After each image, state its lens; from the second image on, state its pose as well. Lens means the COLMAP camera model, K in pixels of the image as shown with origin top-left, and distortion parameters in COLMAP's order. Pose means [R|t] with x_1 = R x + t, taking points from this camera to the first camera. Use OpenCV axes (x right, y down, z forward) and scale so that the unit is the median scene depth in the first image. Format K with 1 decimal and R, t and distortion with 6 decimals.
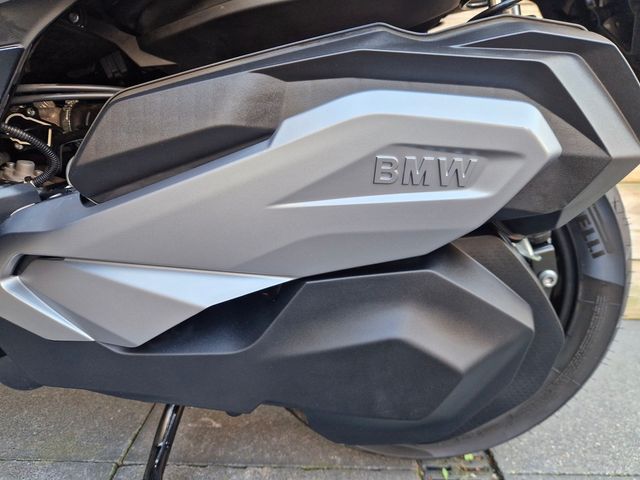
lens RADIAL K [[435.2, 0, 316.8], [0, 435.2, 235.3], [0, 0, 1]] dist [0.046903, -0.049072]
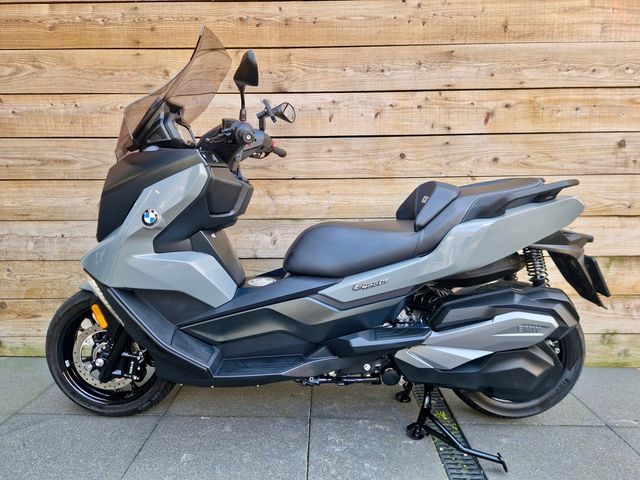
lens RADIAL K [[435.2, 0, 316.8], [0, 435.2, 235.3], [0, 0, 1]] dist [0.046903, -0.049072]
pose [[0.999987, 0.003481, -0.003741, -1.672839], [-0.003881, 0.993575, -0.113105, -0.505954], [0.003323, 0.113118, 0.993576, -3.147523]]
